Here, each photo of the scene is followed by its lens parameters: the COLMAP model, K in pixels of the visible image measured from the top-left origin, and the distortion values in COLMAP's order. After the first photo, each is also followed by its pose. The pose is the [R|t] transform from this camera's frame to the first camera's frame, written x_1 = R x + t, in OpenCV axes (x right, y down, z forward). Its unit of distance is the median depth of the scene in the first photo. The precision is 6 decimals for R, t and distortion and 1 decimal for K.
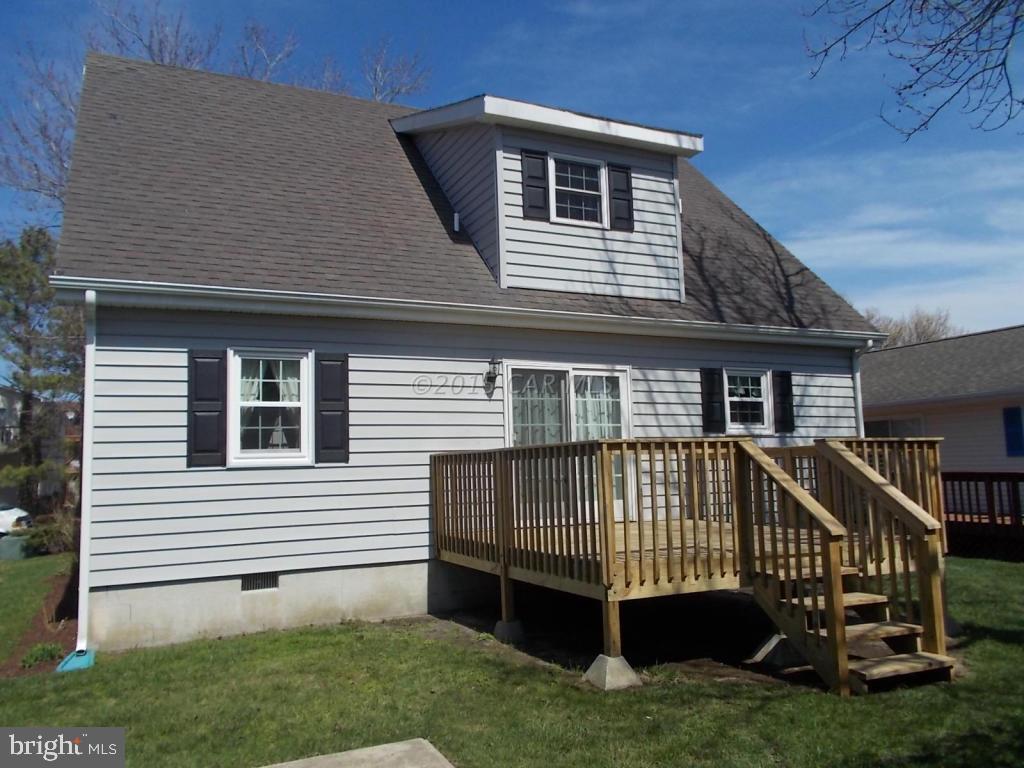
lens RADIAL K [[788.9, 0, 508.9], [0, 788.9, 381.9], [0, 0, 1]] dist [-0.009477, 0.007907]
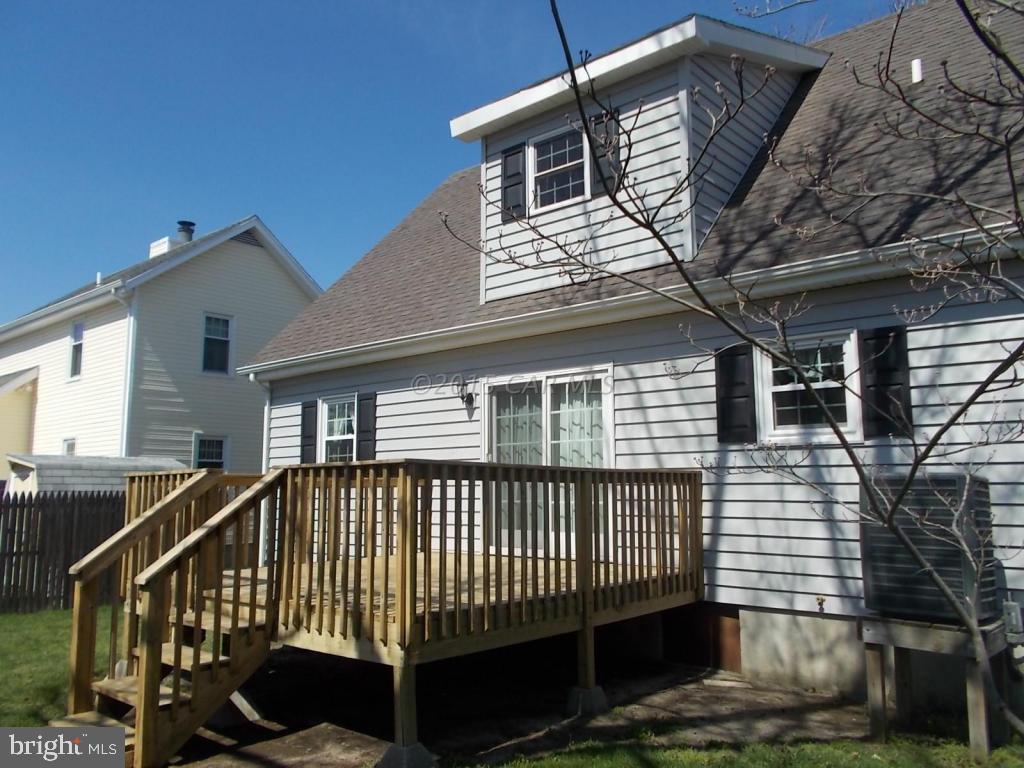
lens RADIAL K [[788.9, 0, 504.8], [0, 788.9, 386.0], [0, 0, 1]] dist [-0.009477, 0.007907]
pose [[0.406754, -0.097191, -0.908353, 0.811031], [0.091419, 0.993664, -0.065382, 0.043239], [0.908952, -0.056446, 0.413062, 0.573134]]
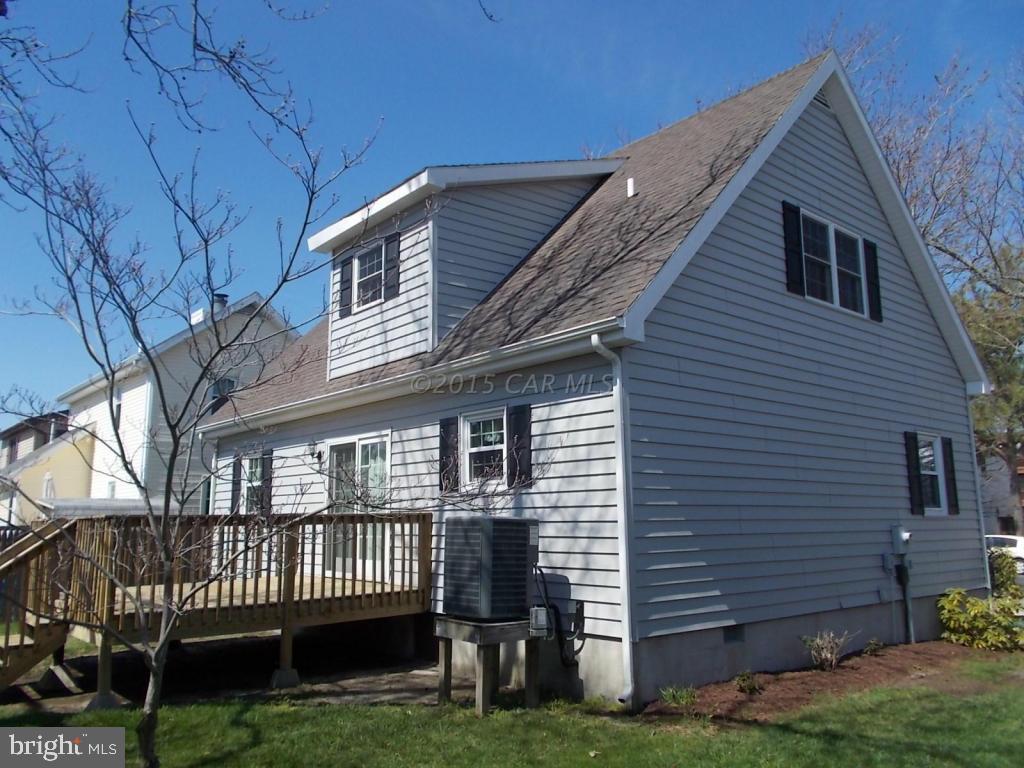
lens RADIAL K [[788.9, 0, 514.0], [0, 788.9, 380.4], [0, 0, 1]] dist [-0.009477, 0.007907]
pose [[0.276490, -0.146335, -0.949810, 1.166460], [0.113014, 0.986432, -0.119079, 0.056593], [0.954348, -0.074418, 0.289277, 0.852759]]
